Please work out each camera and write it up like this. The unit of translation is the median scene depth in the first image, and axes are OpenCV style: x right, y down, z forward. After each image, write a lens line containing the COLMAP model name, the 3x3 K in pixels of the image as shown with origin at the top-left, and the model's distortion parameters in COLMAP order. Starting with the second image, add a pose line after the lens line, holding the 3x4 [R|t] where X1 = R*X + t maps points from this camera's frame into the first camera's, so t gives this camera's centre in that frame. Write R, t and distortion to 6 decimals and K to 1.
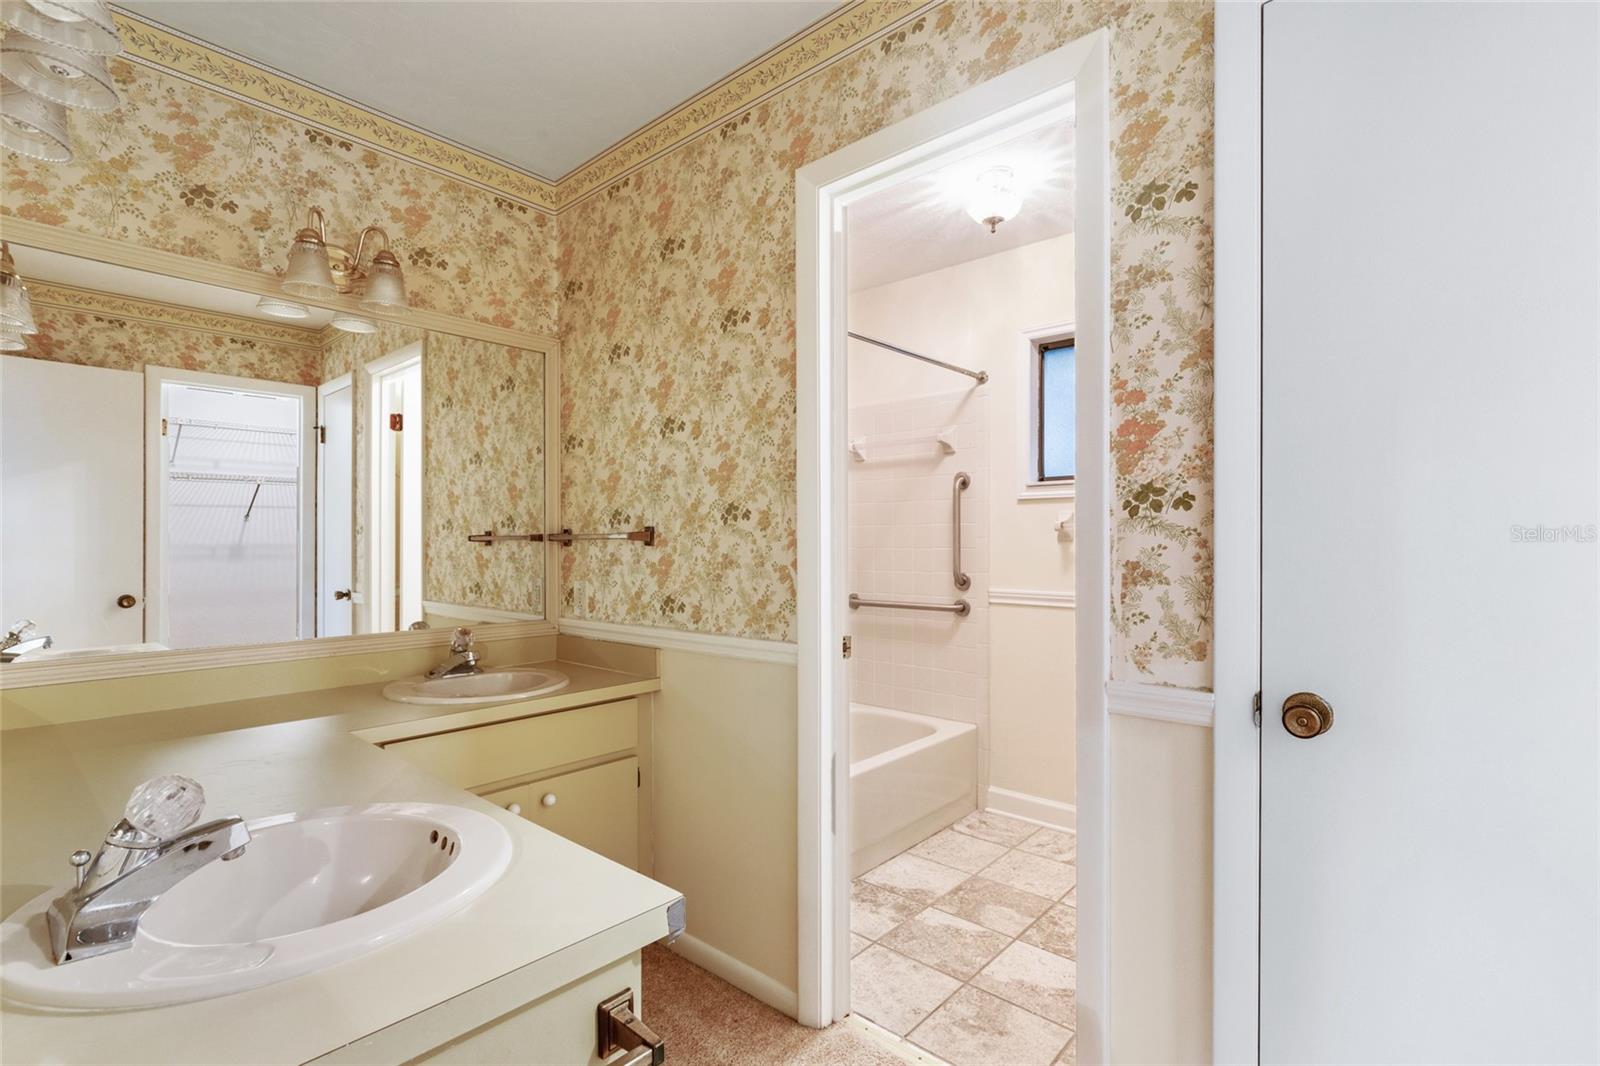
lens RADIAL K [[738.6, 0, 796.0], [0, 738.6, 541.4], [0, 0, 1]] dist [0.002899, 0.001304]
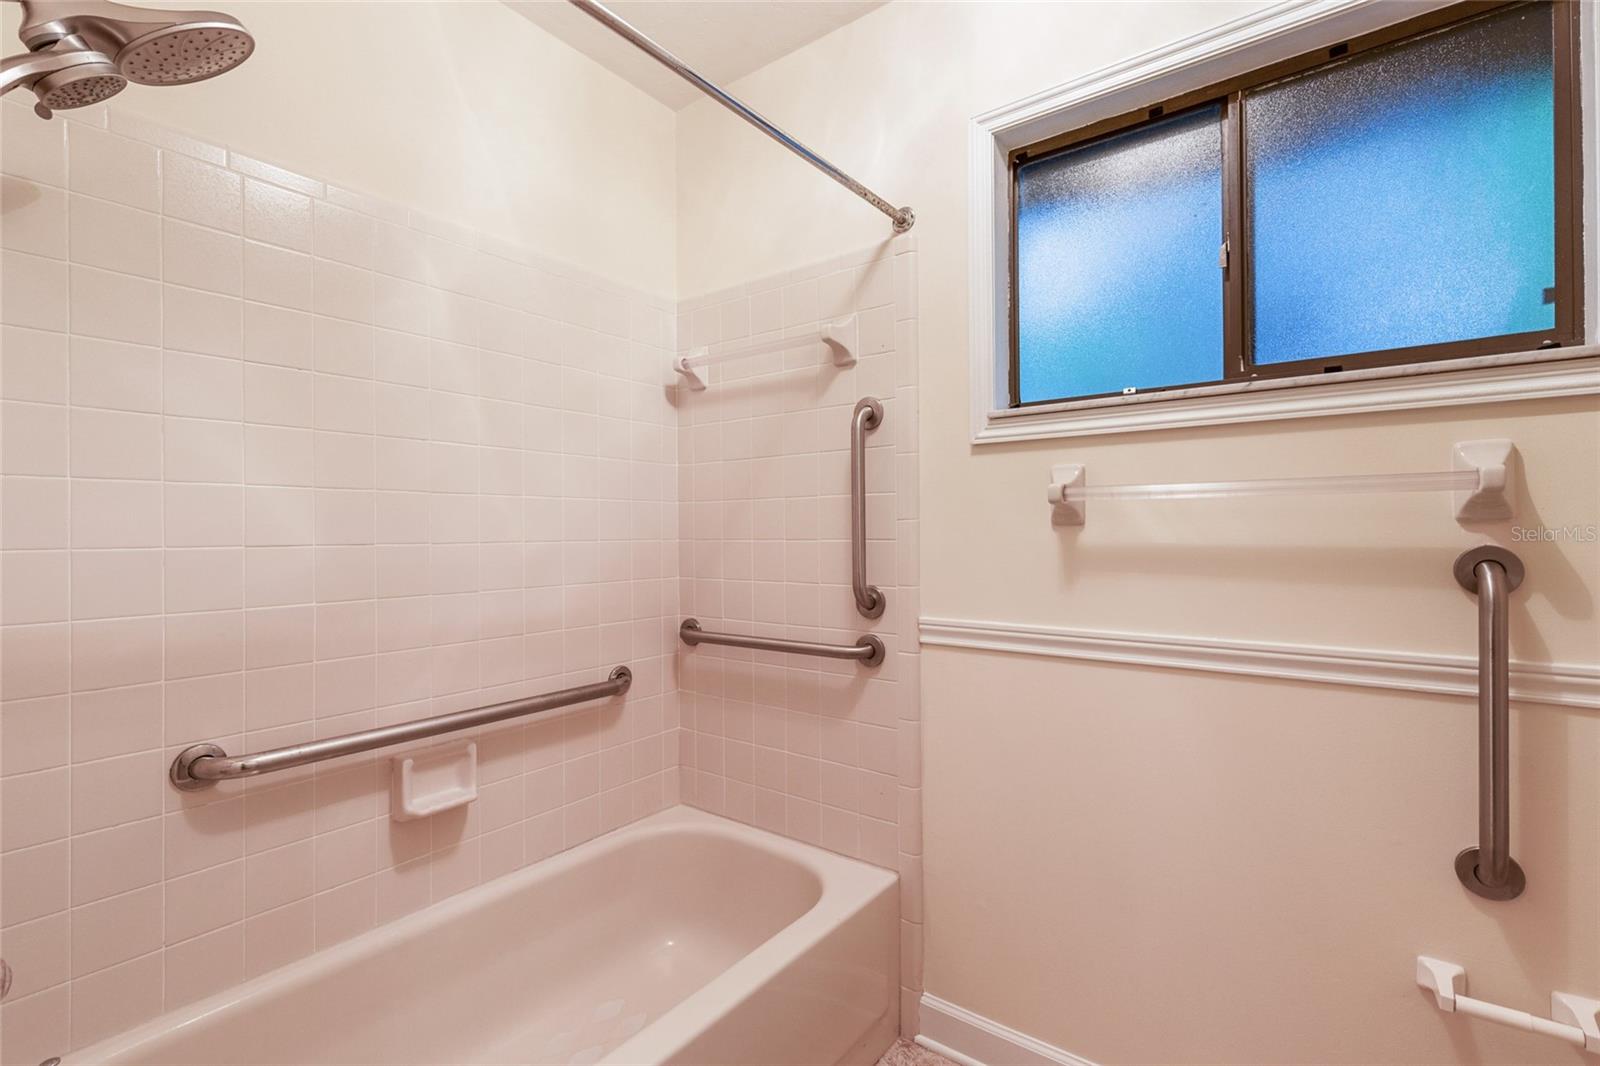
lens RADIAL K [[738.6, 0, 801.8], [0, 738.6, 529.4], [0, 0, 1]] dist [0.002899, 0.001304]
pose [[0.995702, -0.008499, 0.092228, 0.126912], [0.008341, 0.999963, 0.002091, 0.000304], [-0.092243, -0.001313, 0.995736, 0.472265]]
